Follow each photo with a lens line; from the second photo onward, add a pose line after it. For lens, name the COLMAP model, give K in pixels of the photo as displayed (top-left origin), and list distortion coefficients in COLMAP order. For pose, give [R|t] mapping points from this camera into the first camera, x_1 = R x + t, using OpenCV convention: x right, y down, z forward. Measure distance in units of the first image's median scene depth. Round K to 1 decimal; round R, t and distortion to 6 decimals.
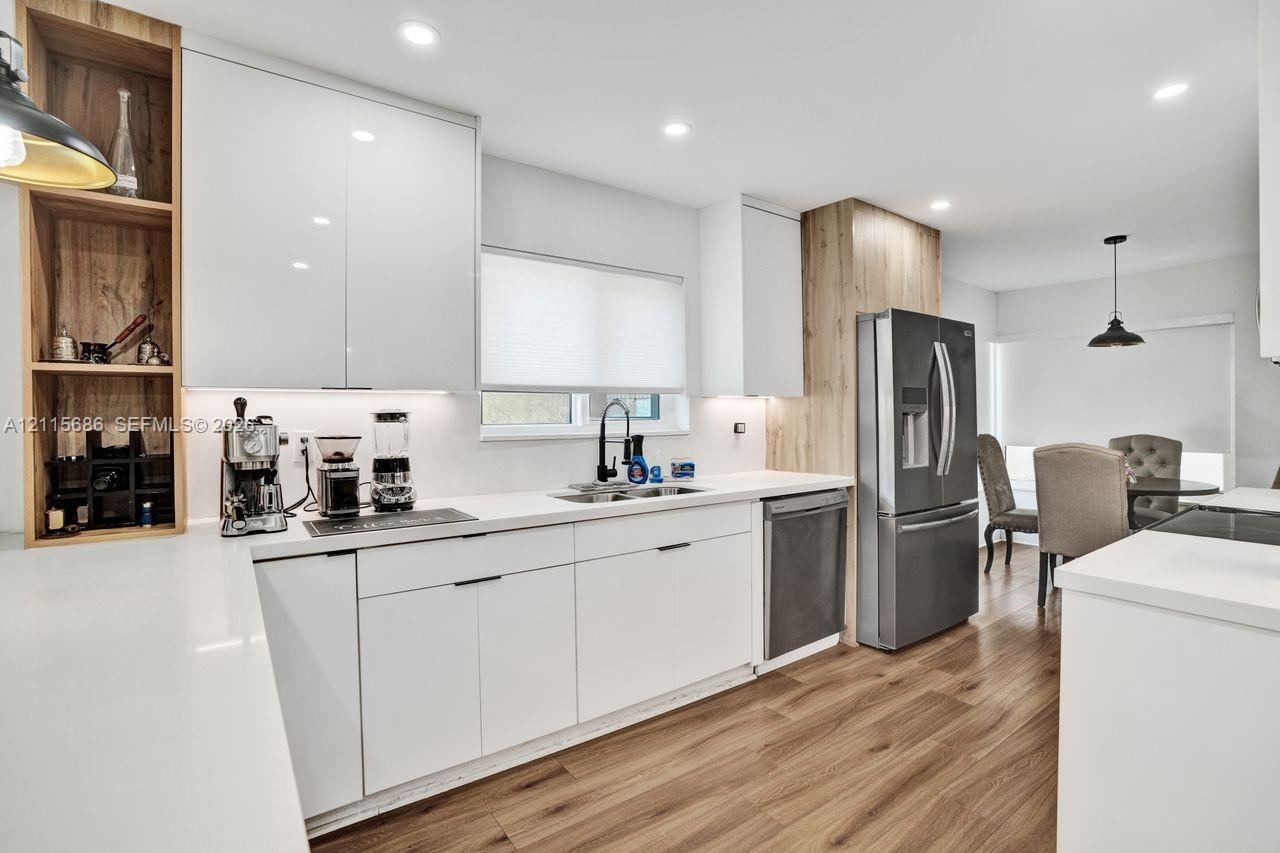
lens RADIAL K [[594.4, 0, 646.0], [0, 594.4, 423.4], [0, 0, 1]] dist [-0.070199, 0.025987]
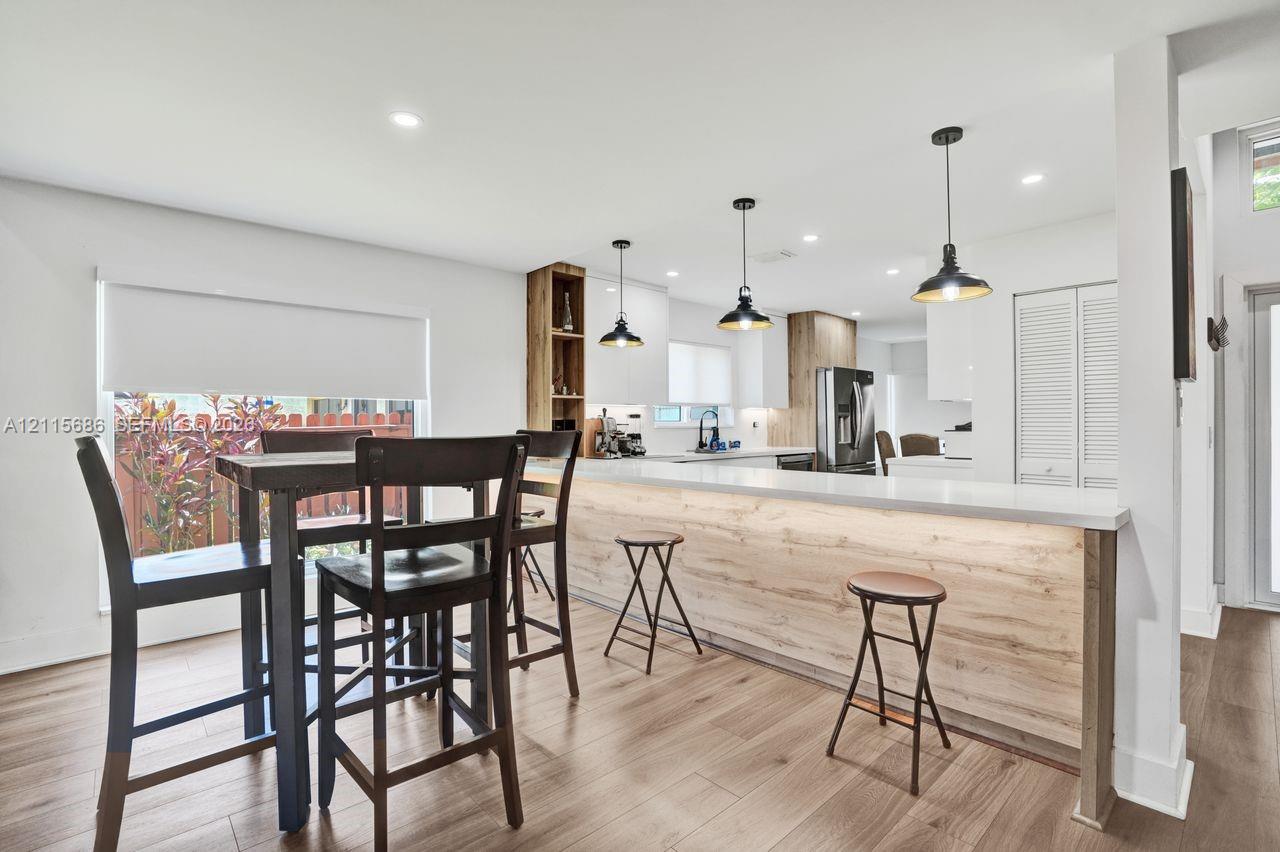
lens RADIAL K [[594.4, 0, 646.0], [0, 594.4, 422.9], [0, 0, 1]] dist [-0.070199, 0.025987]
pose [[0.993239, 0.003599, 0.116033, -0.486447], [-0.001854, 0.999884, -0.015146, 0.037649], [-0.116074, 0.014829, 0.993130, -1.004470]]
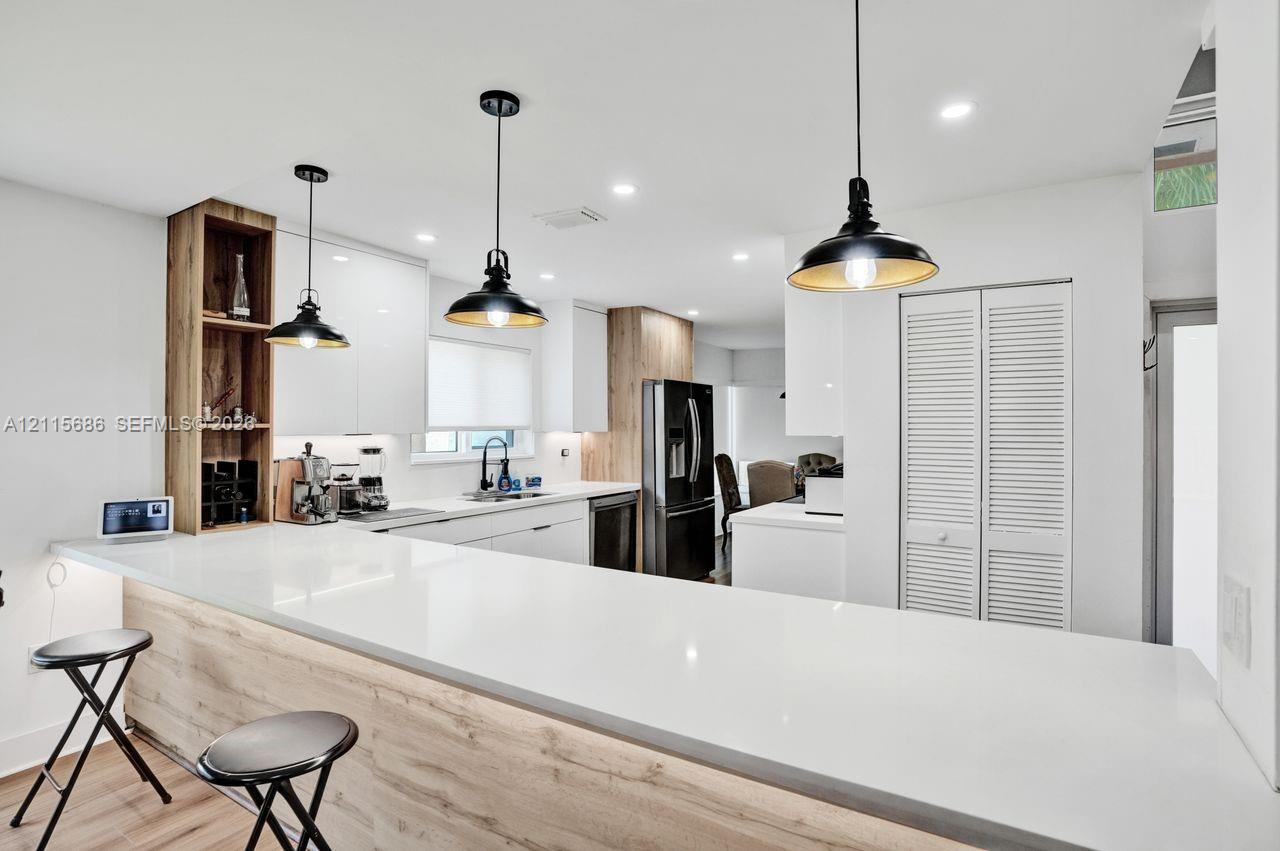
lens RADIAL K [[635.3, 0, 650.3], [0, 635.3, 425.3], [0, 0, 1]] dist [-0.039212, 0.000593]
pose [[0.925188, 0.009282, 0.379395, -0.281177], [-0.003166, 0.999855, -0.016740, -0.038931], [-0.379496, 0.014287, 0.925083, -0.609552]]
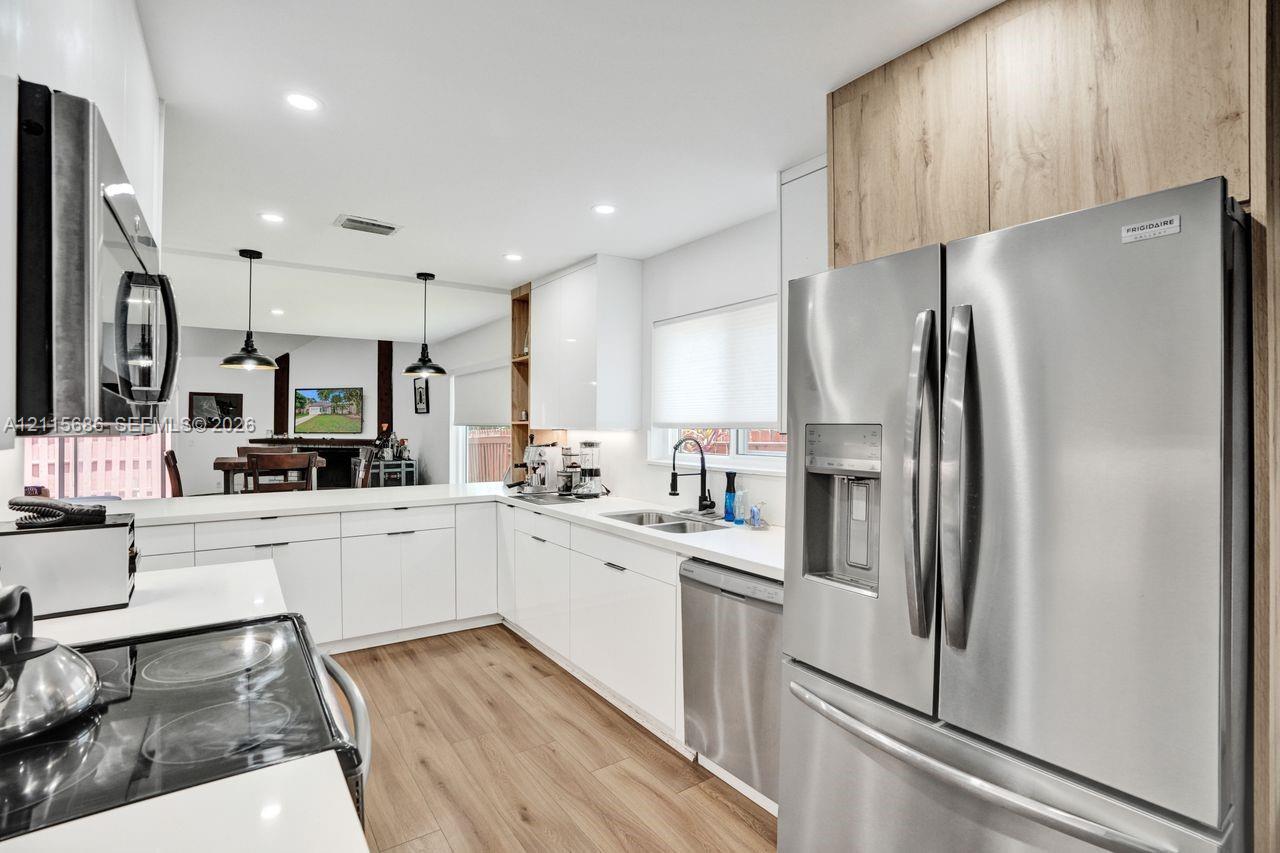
lens RADIAL K [[594.4, 0, 646.0], [0, 594.4, 423.4], [0, 0, 1]] dist [-0.070199, 0.025987]
pose [[-0.010369, 0.006344, -0.999926, 0.974022], [-0.015185, 0.999864, 0.006501, -0.064499], [0.999831, 0.015251, -0.010272, 0.867404]]
